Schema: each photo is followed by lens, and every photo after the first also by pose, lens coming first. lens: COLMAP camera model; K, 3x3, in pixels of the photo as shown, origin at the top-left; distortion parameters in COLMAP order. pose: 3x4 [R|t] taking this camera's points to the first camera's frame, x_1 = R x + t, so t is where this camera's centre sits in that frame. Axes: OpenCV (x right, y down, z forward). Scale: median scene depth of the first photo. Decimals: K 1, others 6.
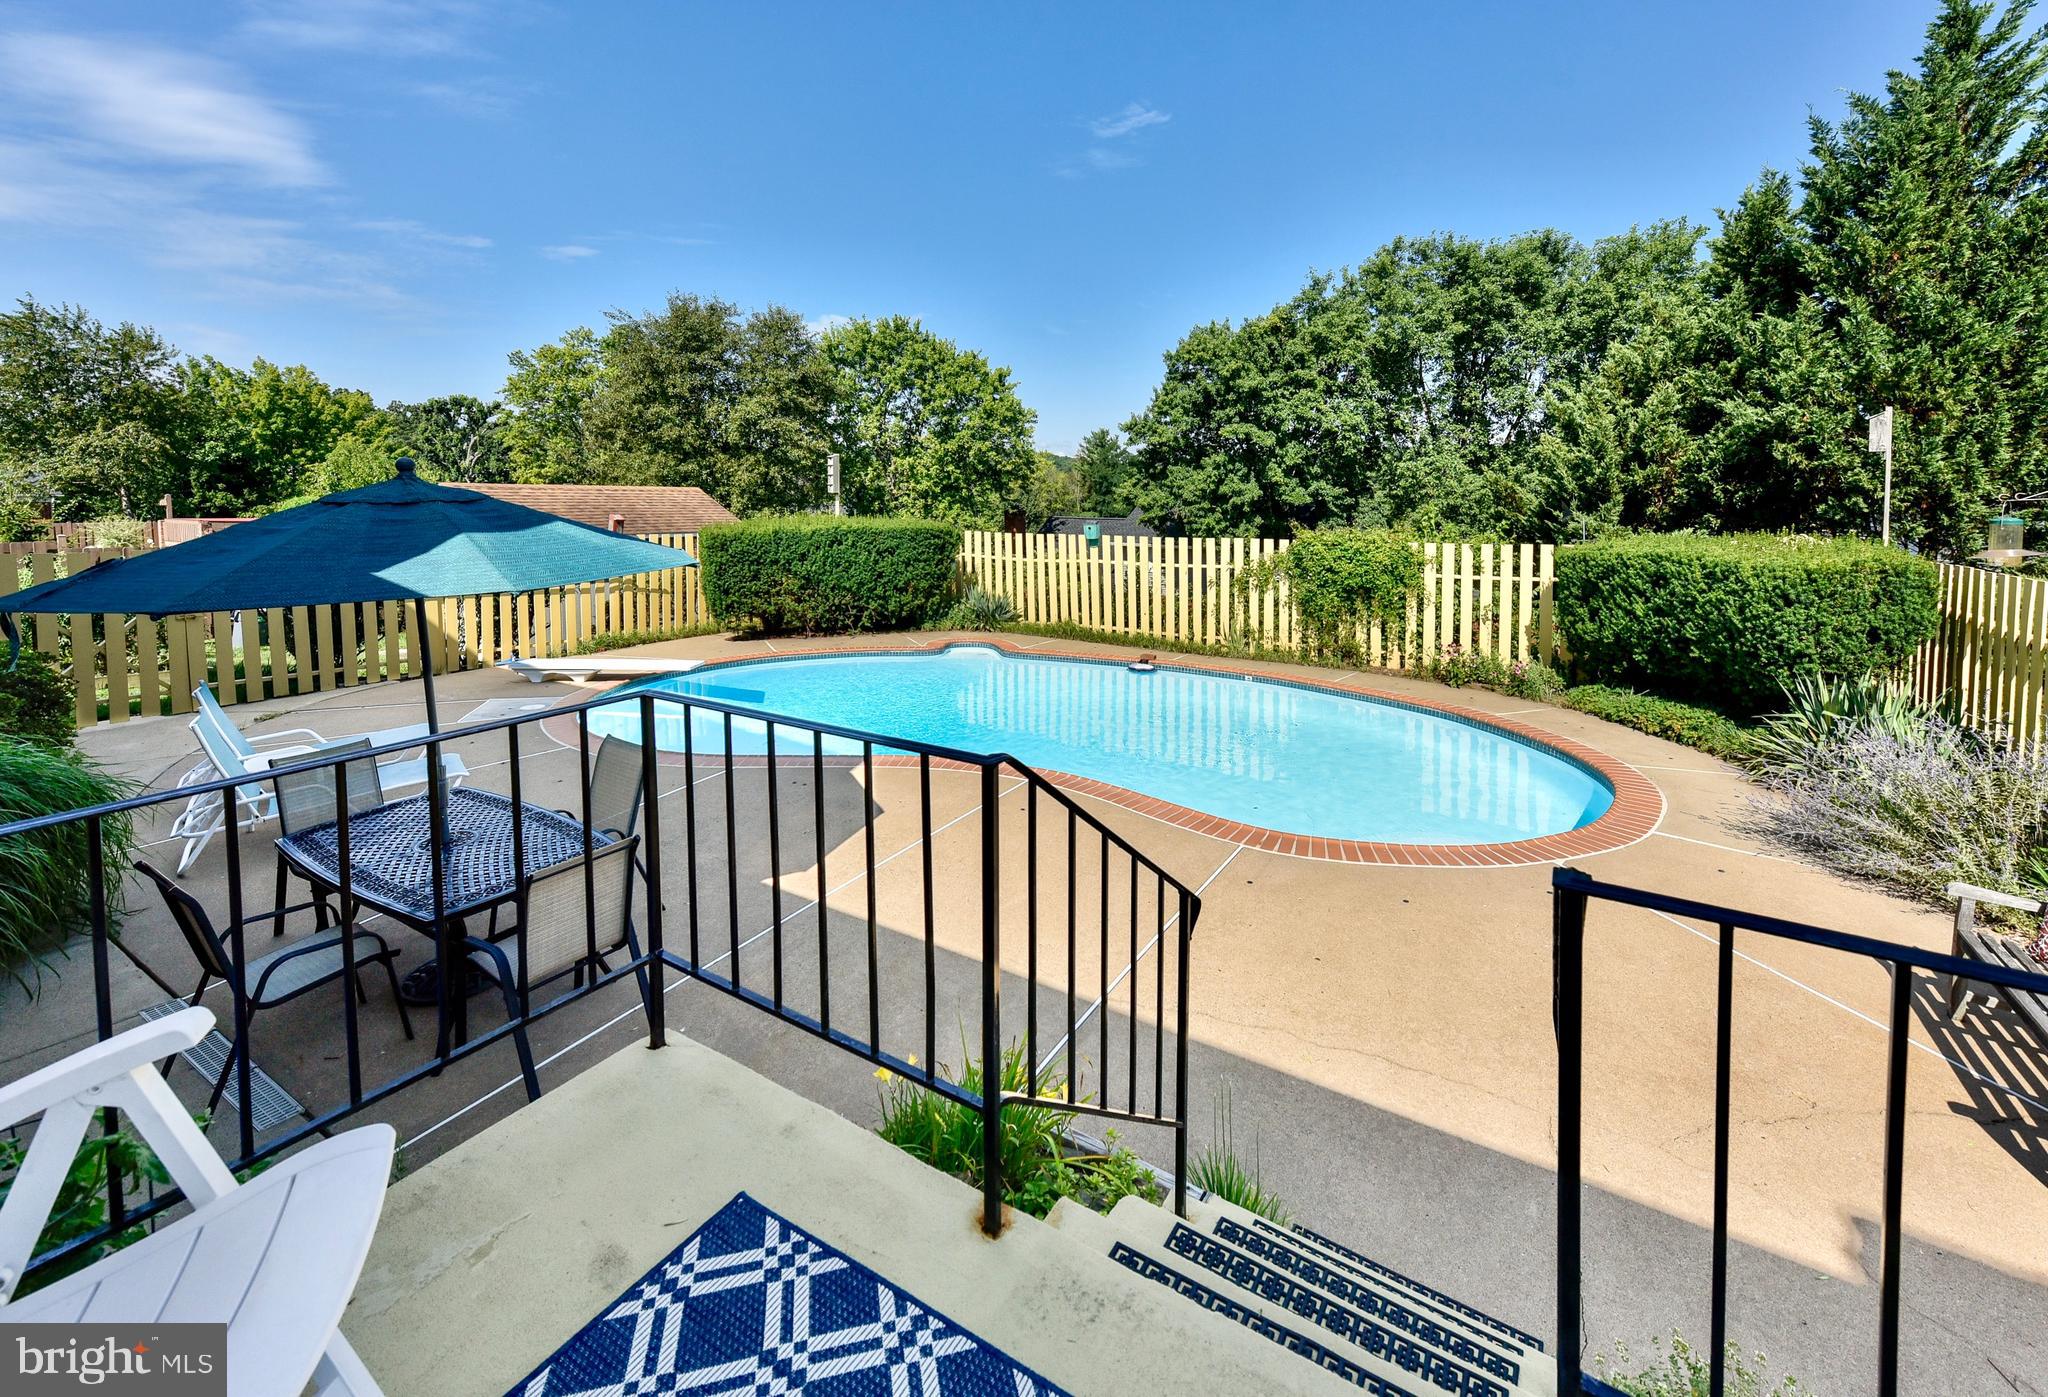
lens RADIAL K [[840.2, 0, 1058.5], [0, 840.2, 551.7], [0, 0, 1]] dist [0.016060, 0.000312]
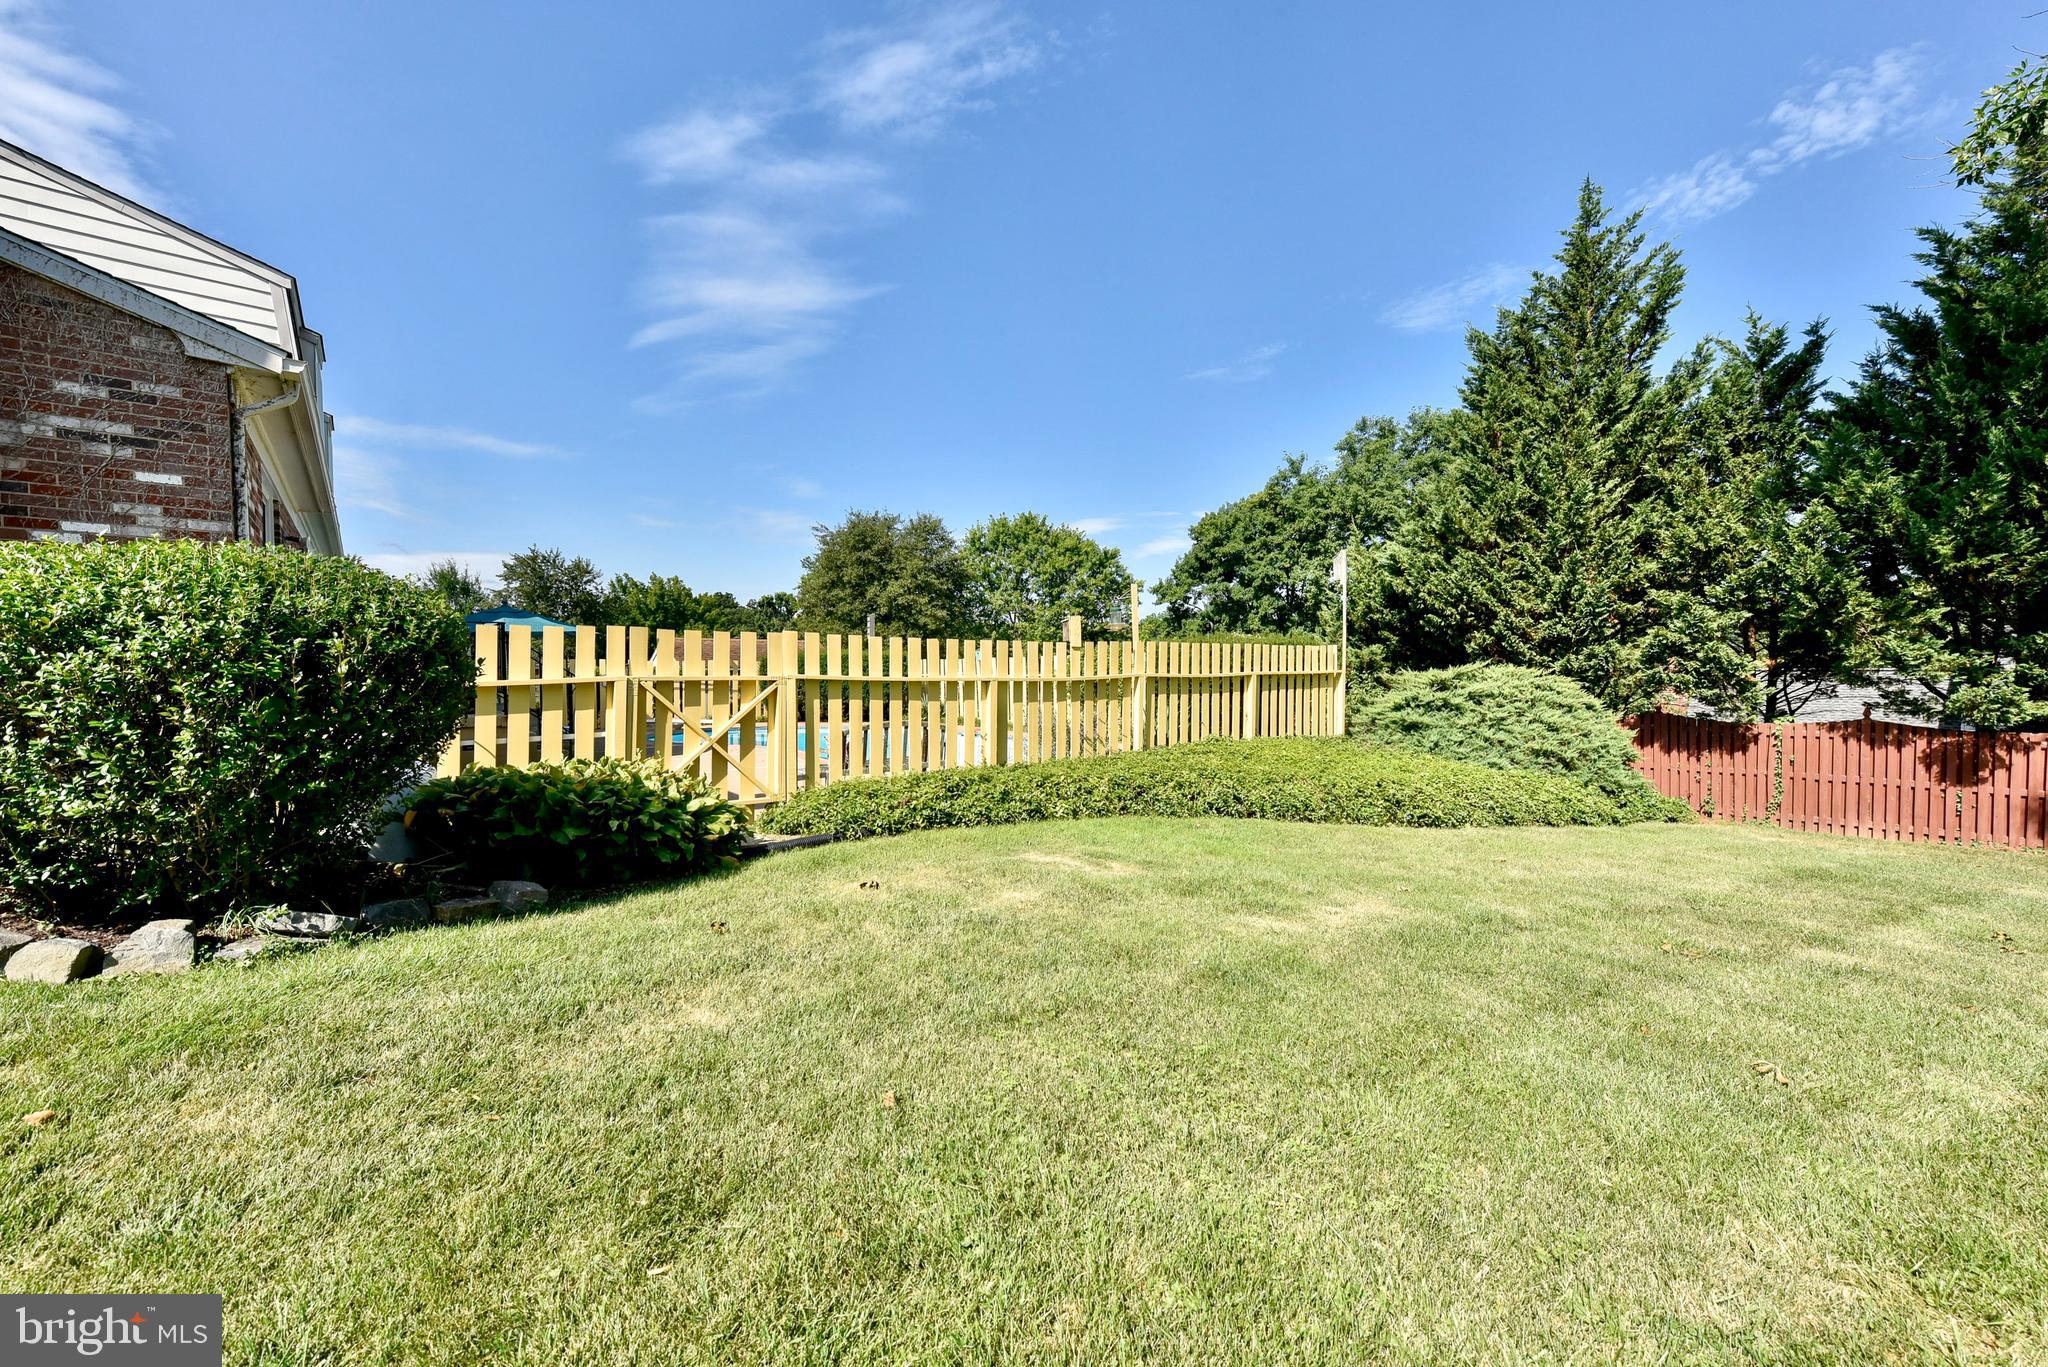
lens RADIAL K [[813.8, 0, 1039.2], [0, 813.8, 679.9], [0, 0, 1]] dist [0.017552, 0.000060]
pose [[0.946138, -0.008777, -0.323645, 0.620068], [-0.009008, 0.998532, -0.053413, 0.100722], [0.323639, 0.053452, 0.944670, -0.368106]]
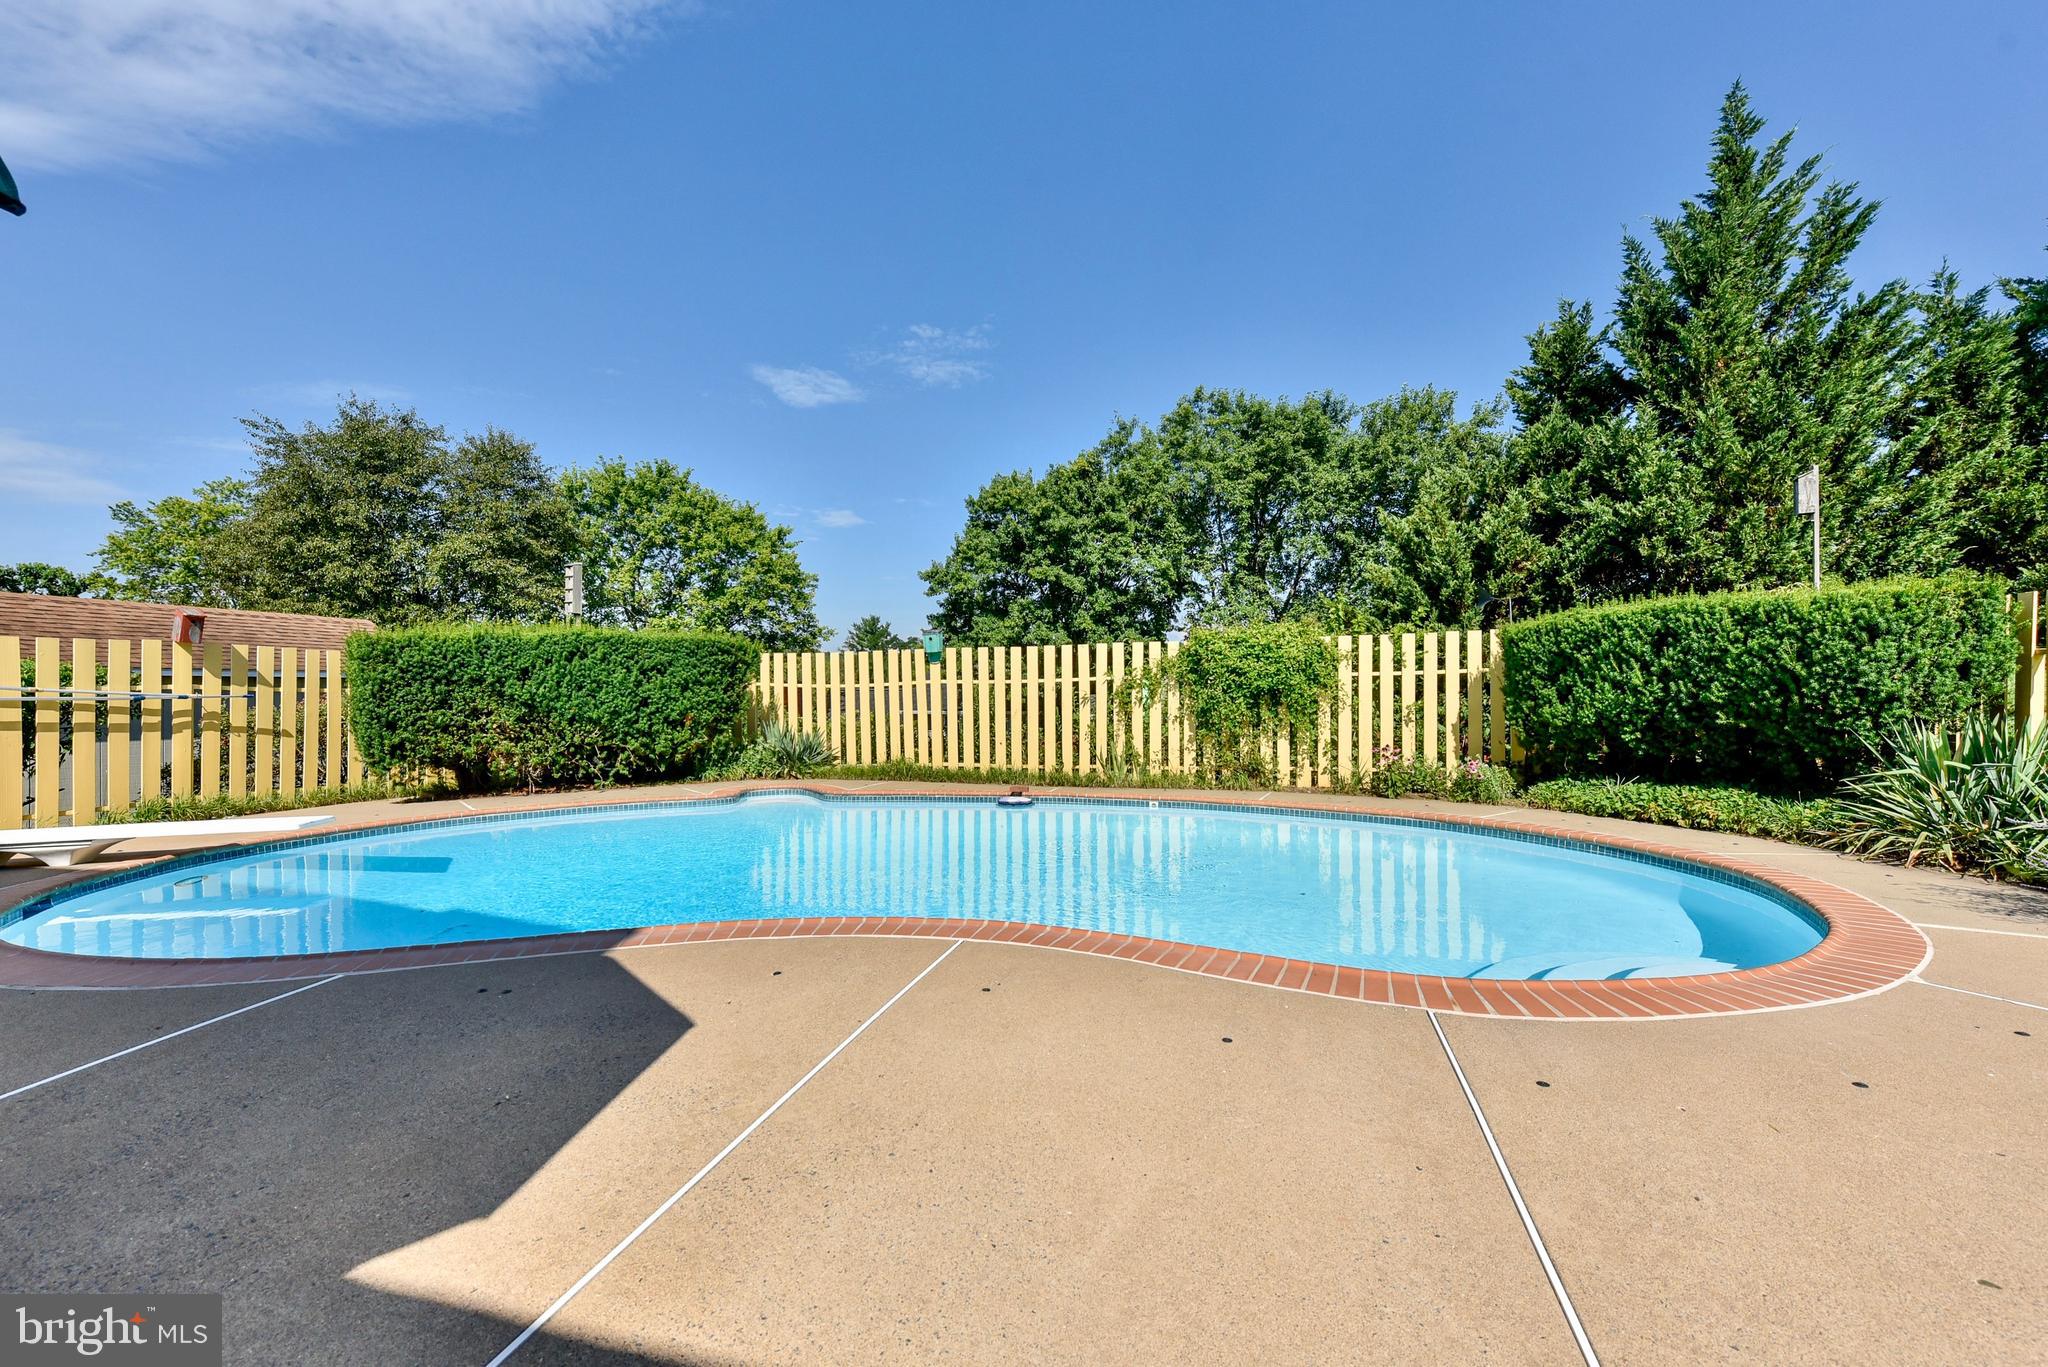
lens RADIAL K [[813.8, 0, 1039.2], [0, 813.8, 679.9], [0, 0, 1]] dist [0.017552, 0.000060]
pose [[0.966313, -0.010450, 0.257157, -0.062574], [0.029730, 0.997019, -0.071199, 0.069358], [-0.255646, 0.076445, 0.963743, 0.225666]]
